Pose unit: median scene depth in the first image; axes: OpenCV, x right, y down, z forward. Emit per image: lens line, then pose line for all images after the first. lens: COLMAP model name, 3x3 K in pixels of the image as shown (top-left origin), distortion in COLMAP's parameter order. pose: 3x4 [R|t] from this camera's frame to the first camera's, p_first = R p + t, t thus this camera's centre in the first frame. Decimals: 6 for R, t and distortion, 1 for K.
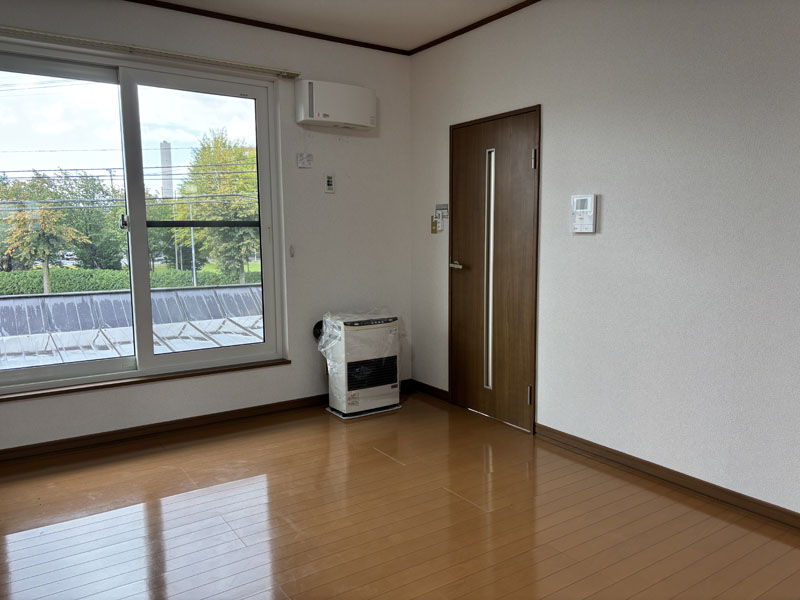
lens RADIAL K [[606.4, 0, 398.8], [0, 606.4, 304.3], [0, 0, 1]] dist [0.029172, -0.004803]
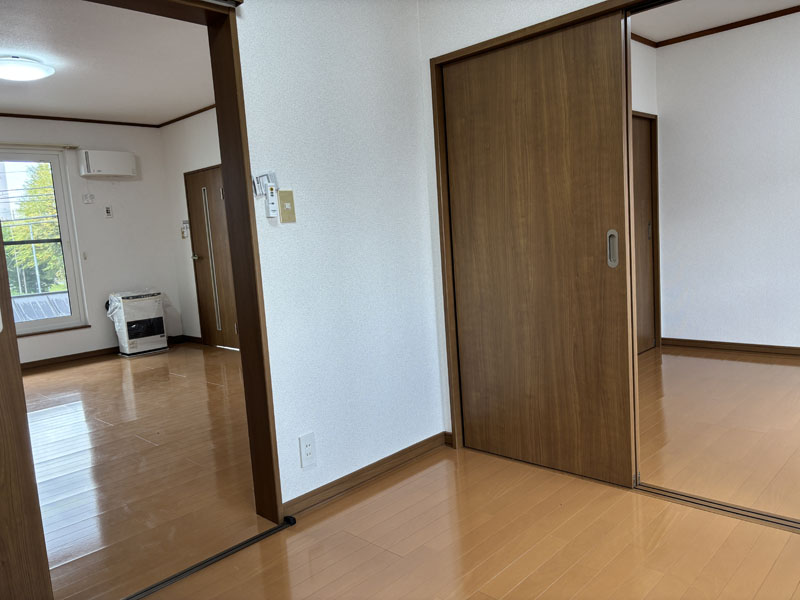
lens RADIAL K [[607.5, 0, 400.0], [0, 607.5, 300.0], [0, 0, 1]] dist [-0.000316, 0.001244]
pose [[0.975675, -0.084154, 0.202429, 0.291478], [0.086522, 0.996246, -0.002859, 0.101125], [-0.201428, 0.020304, 0.979293, -0.705129]]
